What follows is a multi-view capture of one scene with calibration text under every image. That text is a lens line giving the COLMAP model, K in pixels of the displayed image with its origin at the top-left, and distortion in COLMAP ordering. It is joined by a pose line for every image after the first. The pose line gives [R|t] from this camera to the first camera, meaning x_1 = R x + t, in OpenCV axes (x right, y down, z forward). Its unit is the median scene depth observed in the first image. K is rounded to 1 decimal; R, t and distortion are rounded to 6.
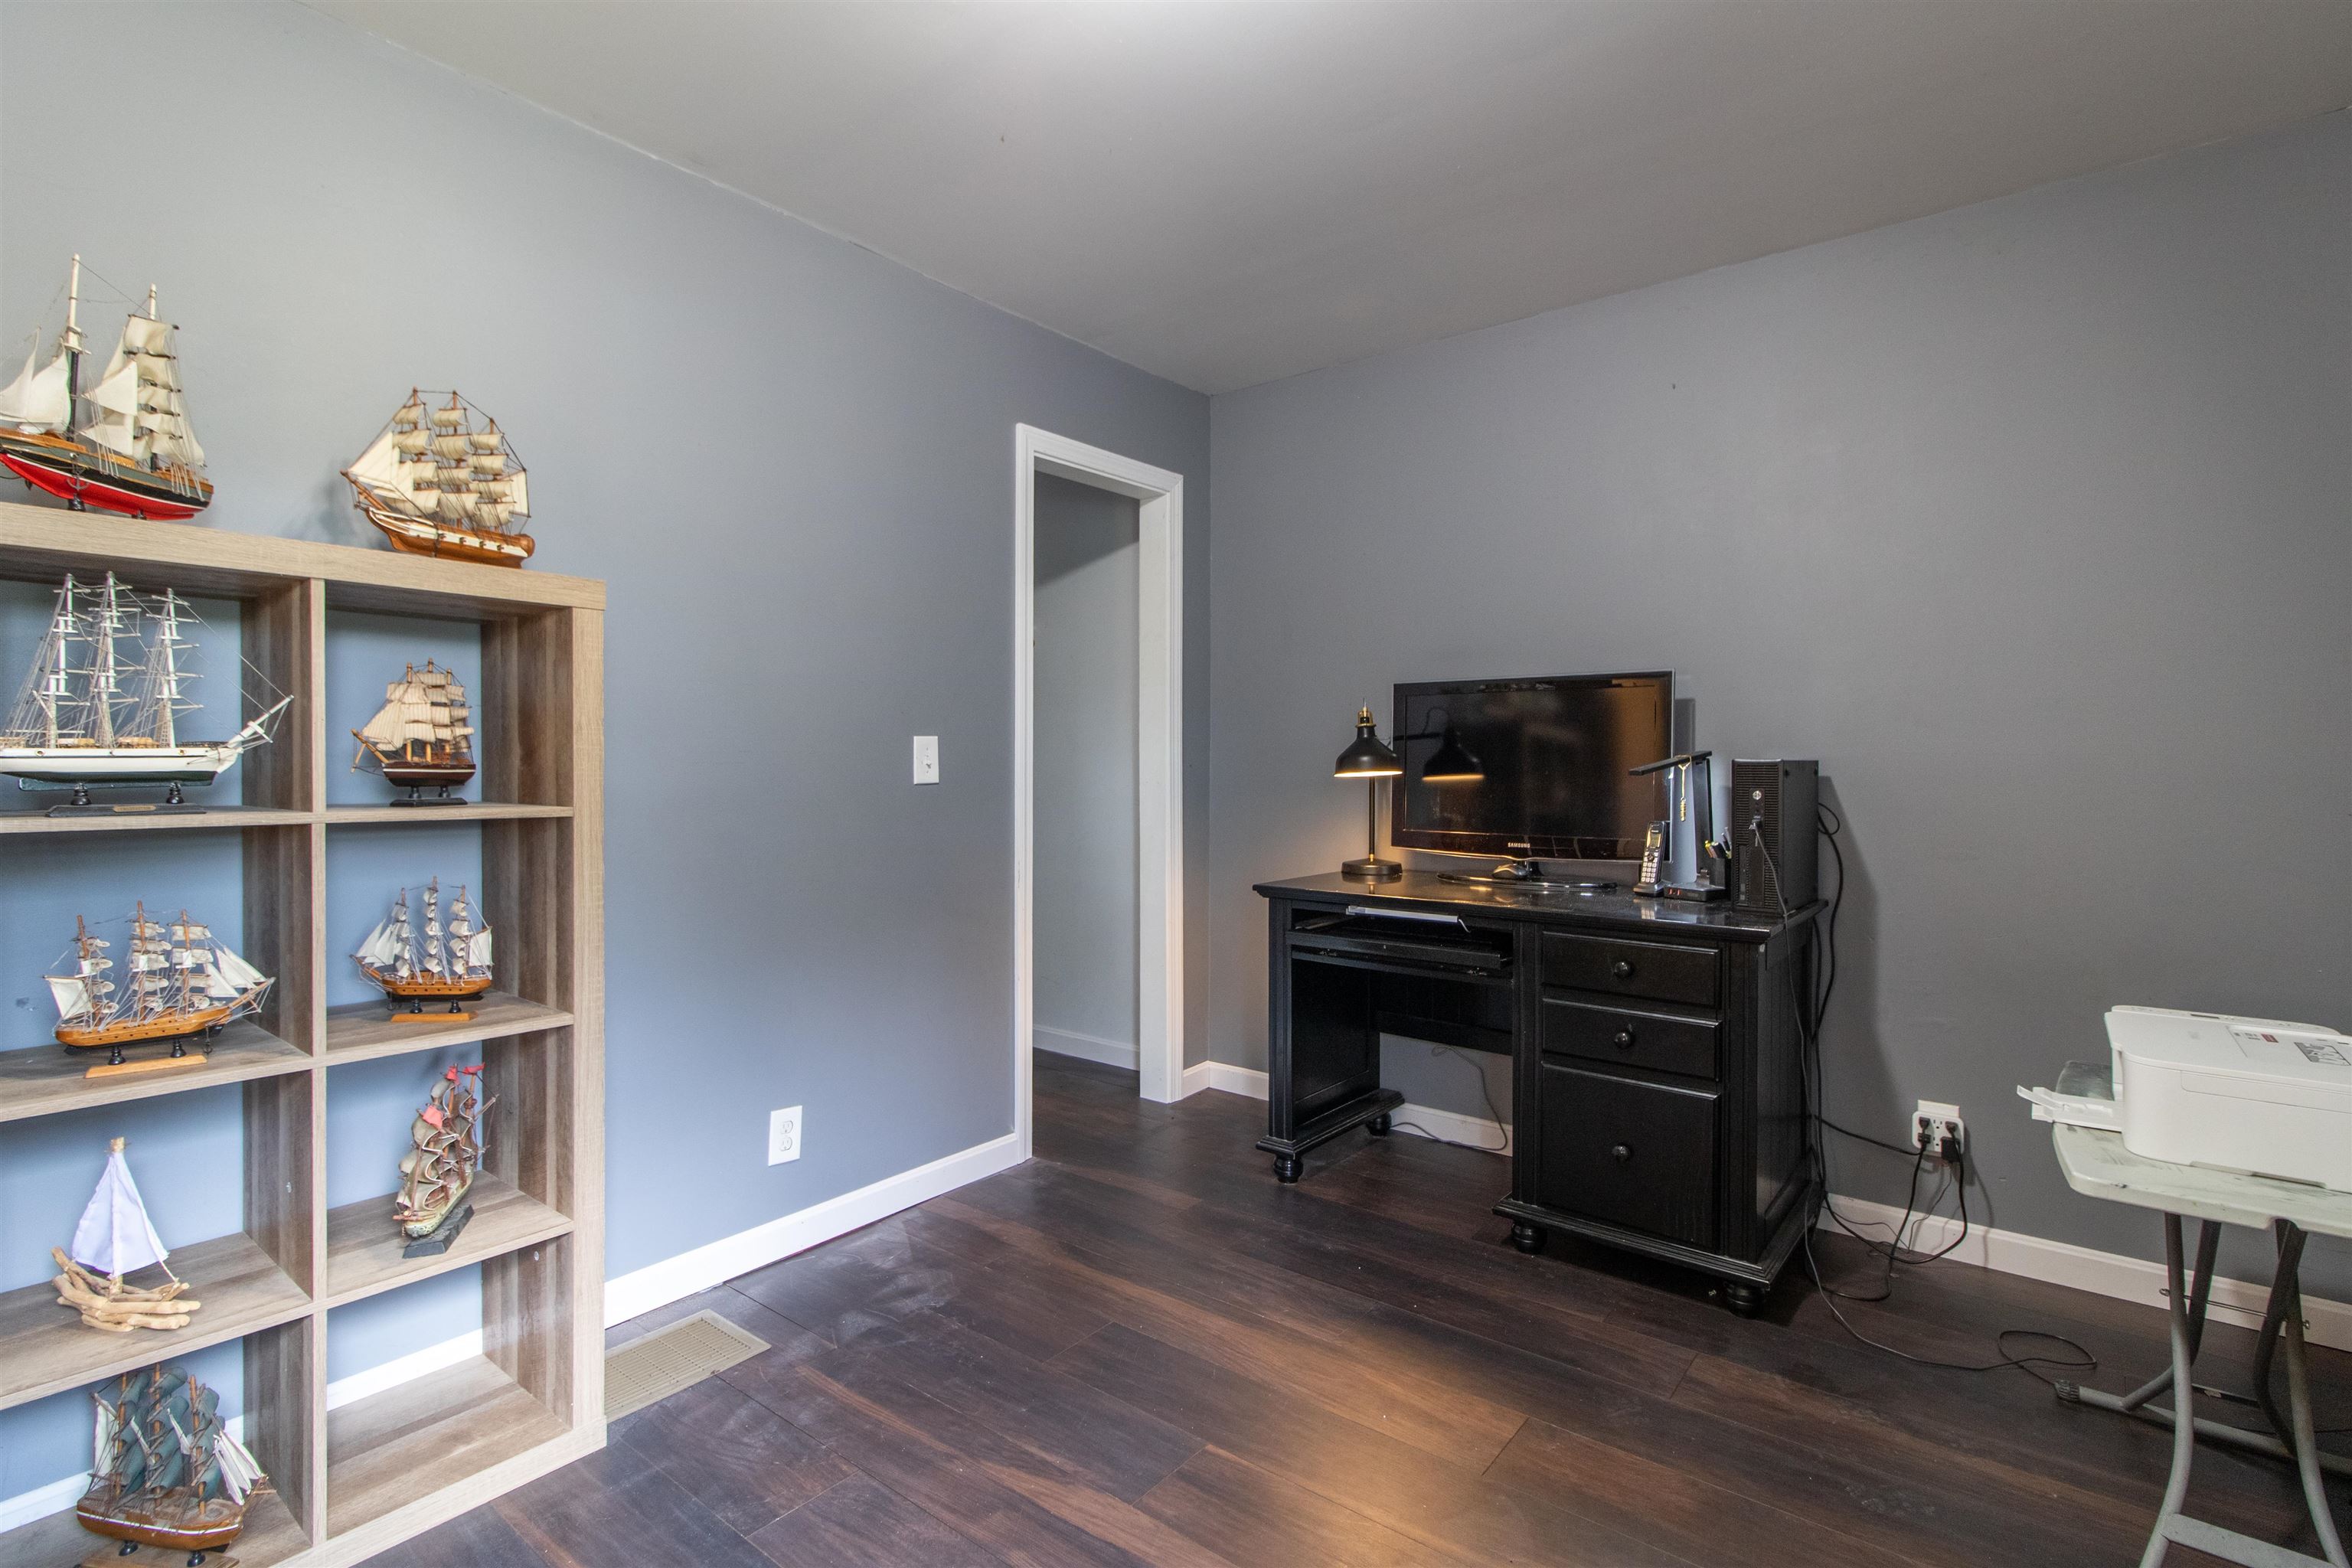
lens RADIAL K [[1126.1, 0, 1173.3], [0, 1126.1, 778.4], [0, 0, 1]] dist [0.003190, 0.000673]
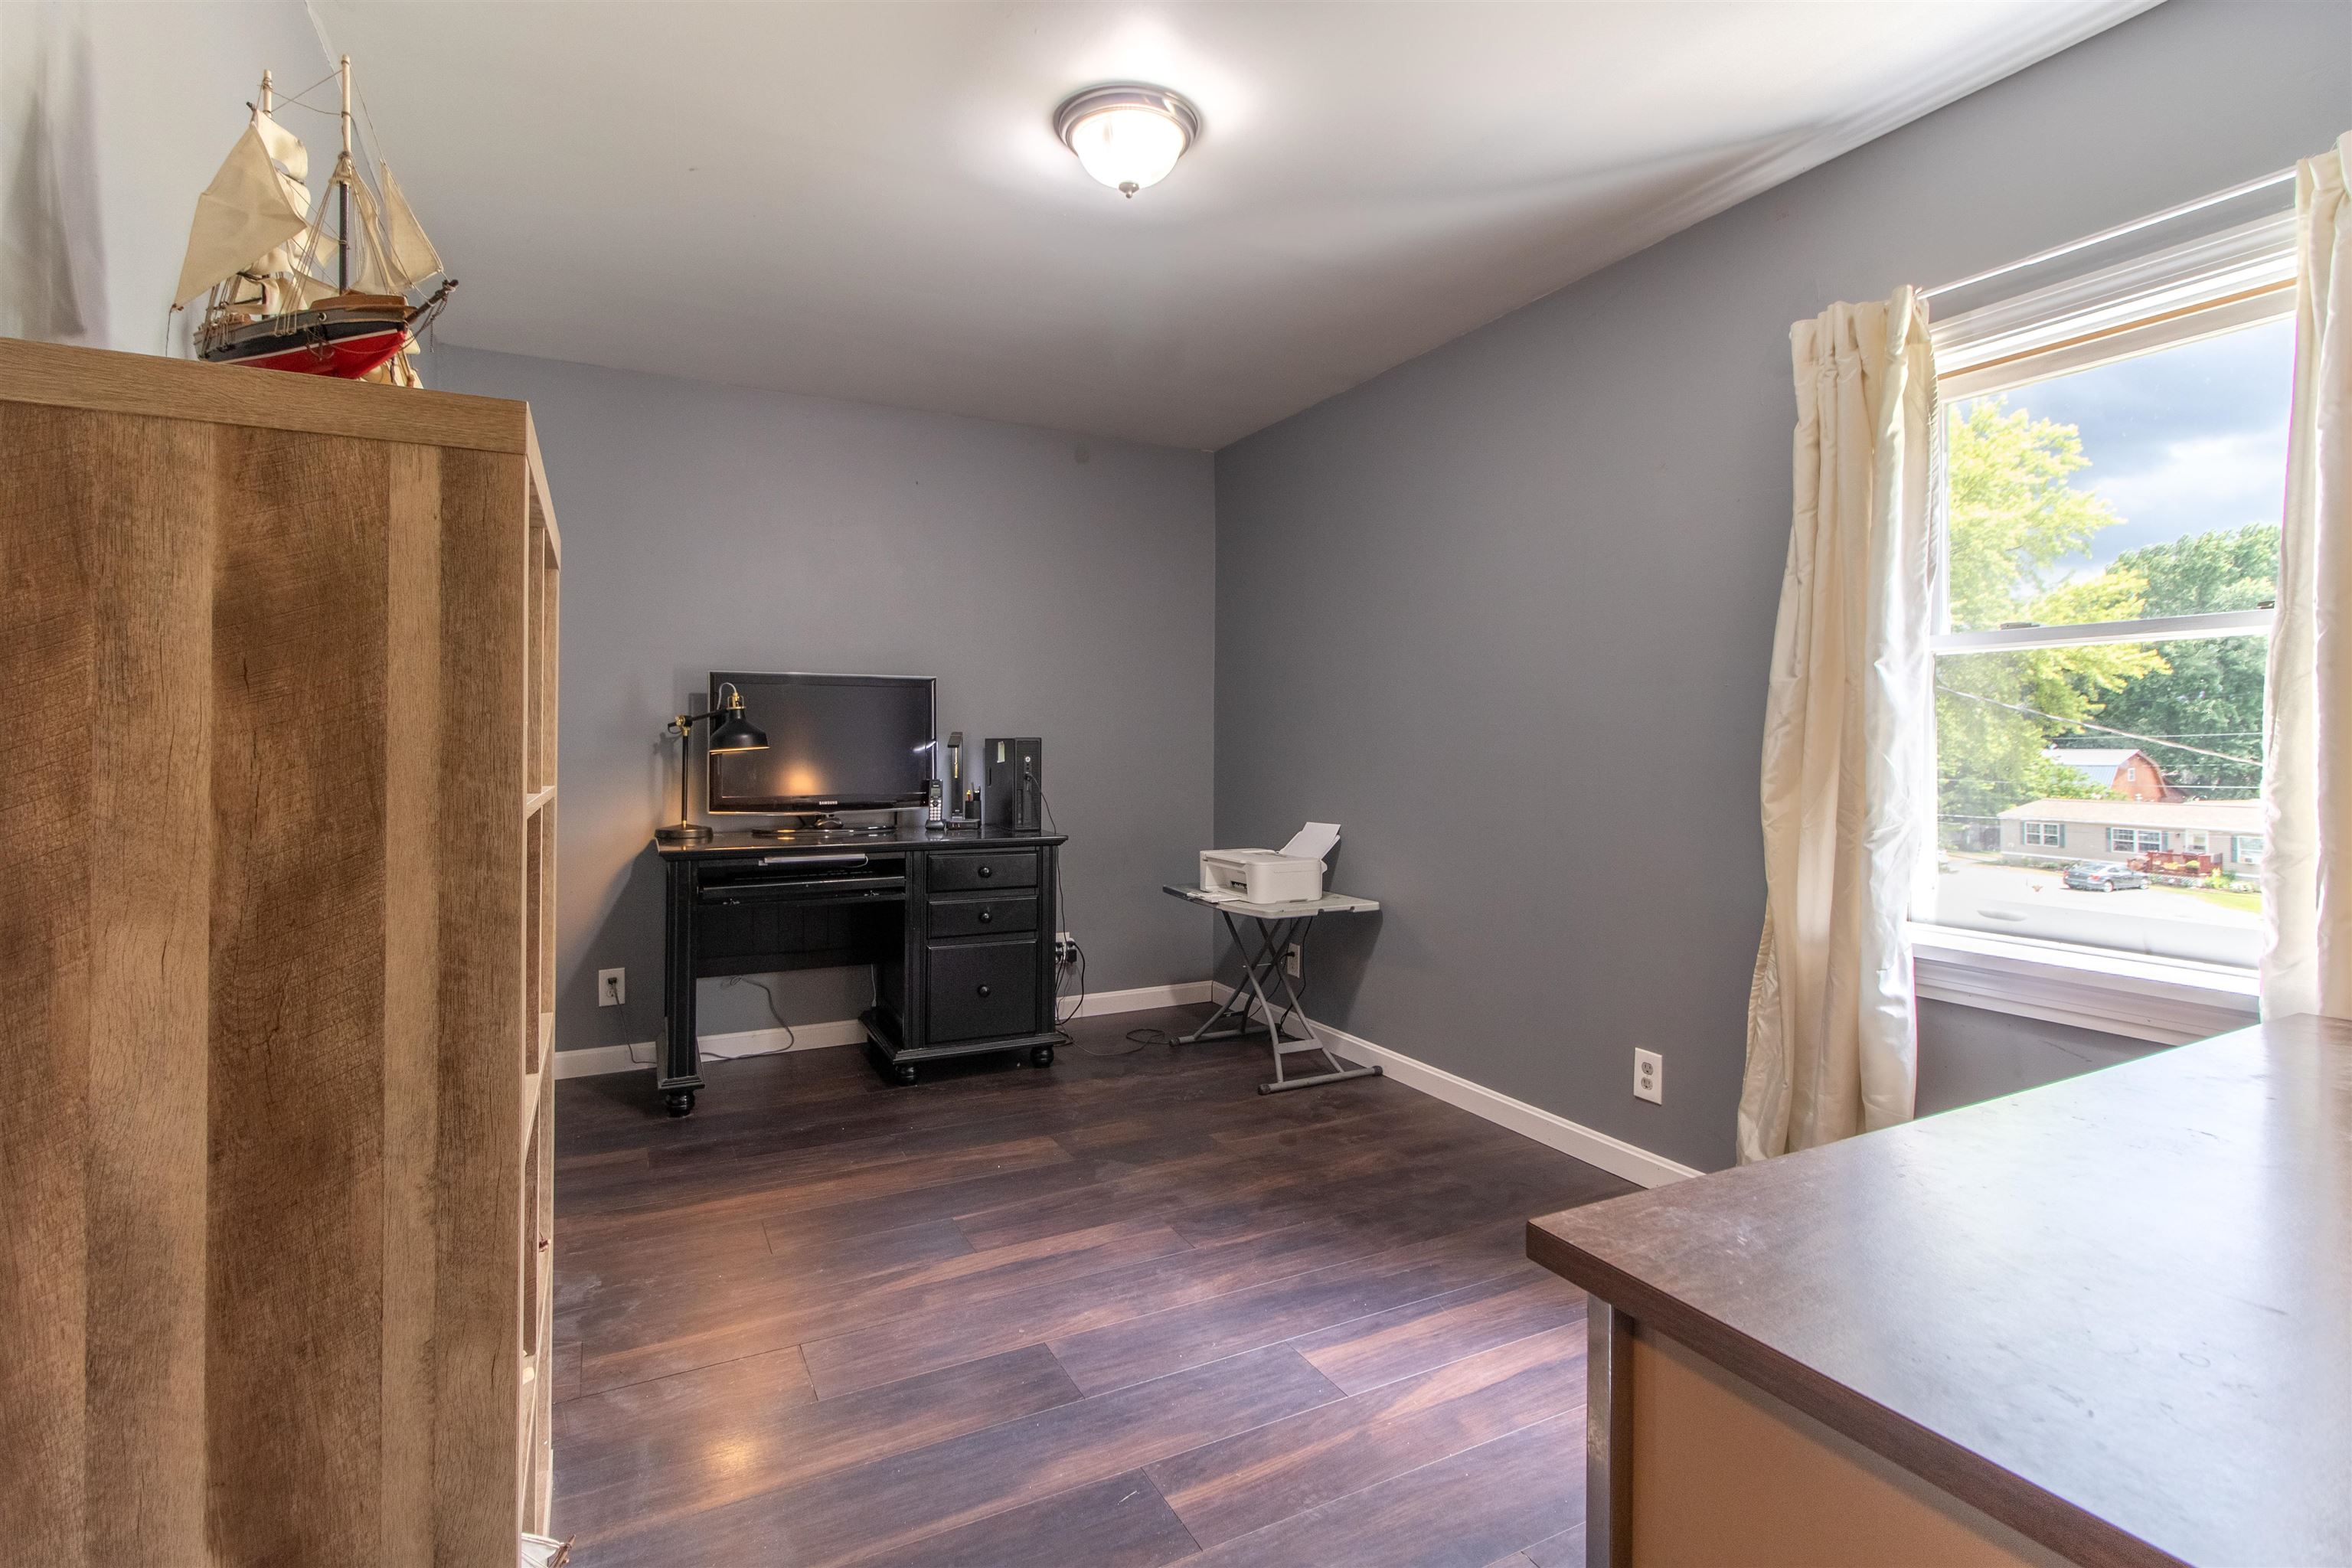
lens RADIAL K [[1126.1, 0, 1166.5], [0, 1126.1, 761.3], [0, 0, 1]] dist [0.003190, 0.000673]
pose [[0.417078, -0.020064, 0.908649, -0.872538], [0.011143, 0.999794, 0.016962, -0.007956], [-0.908802, 0.003051, 0.417216, 0.118560]]
